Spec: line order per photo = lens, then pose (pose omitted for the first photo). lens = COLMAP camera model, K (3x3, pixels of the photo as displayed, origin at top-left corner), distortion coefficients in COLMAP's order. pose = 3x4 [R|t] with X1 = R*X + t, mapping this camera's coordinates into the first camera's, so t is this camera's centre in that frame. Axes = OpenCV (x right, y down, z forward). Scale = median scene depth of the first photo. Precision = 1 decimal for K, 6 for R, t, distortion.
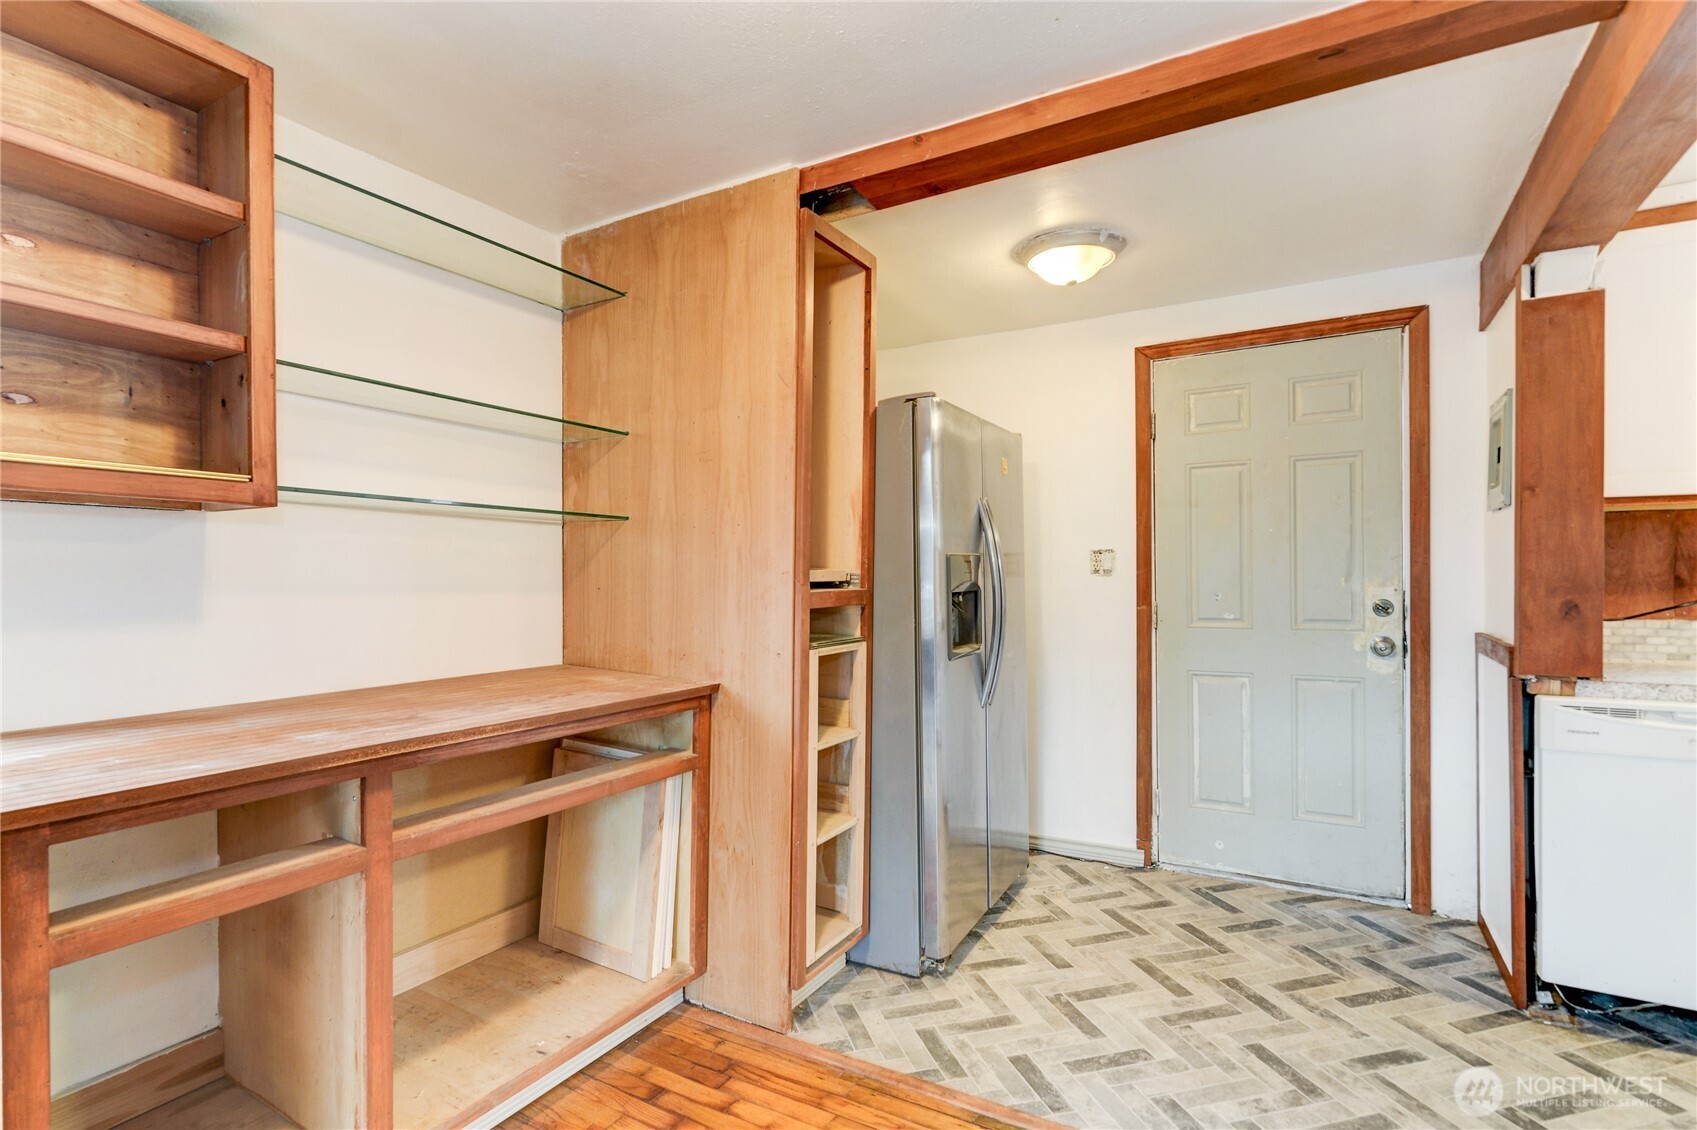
lens RADIAL K [[816.3, 0, 846.5], [0, 816.3, 574.9], [0, 0, 1]] dist [-0.000799, 0.000364]
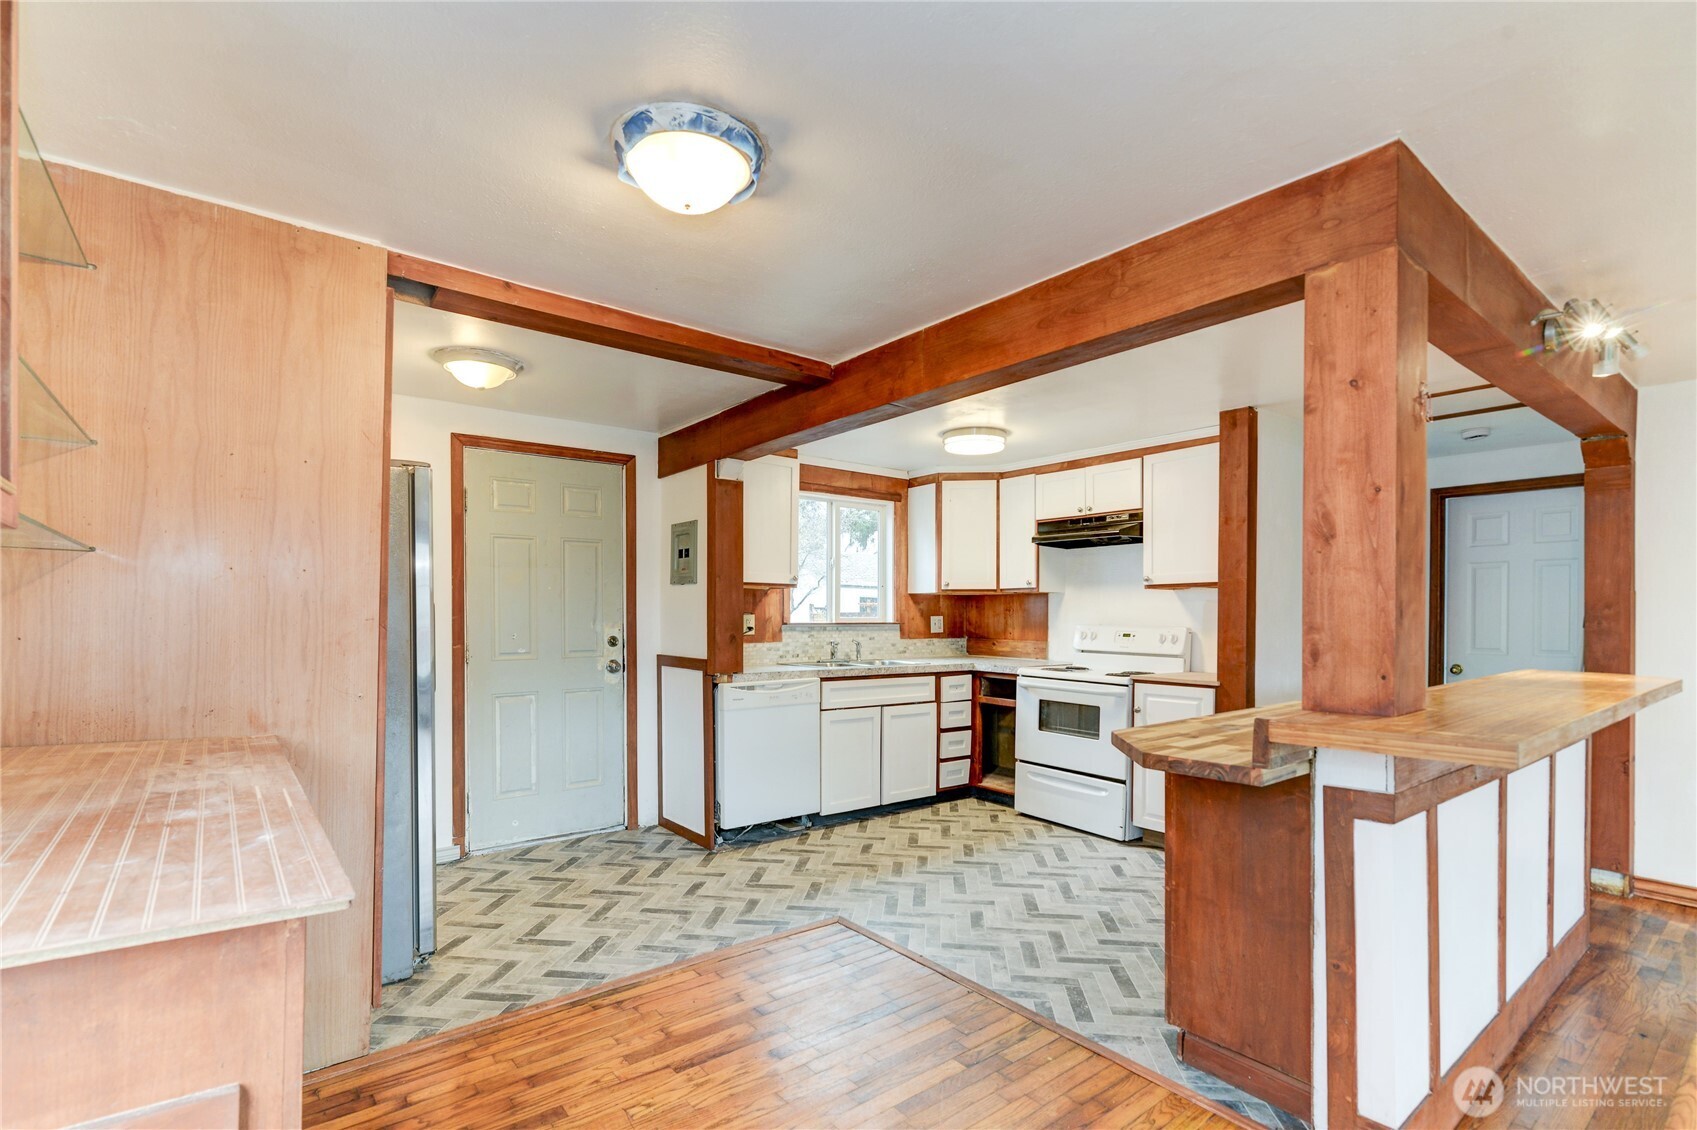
lens RADIAL K [[792.4, 0, 846.8], [0, 792.4, 597.5], [0, 0, 1]] dist [0.000021, 0.000168]
pose [[0.359975, 0.027584, 0.932554, -0.749287], [-0.005596, 0.999609, -0.027407, -0.005772], [-0.932945, 0.004647, 0.359988, 0.040625]]
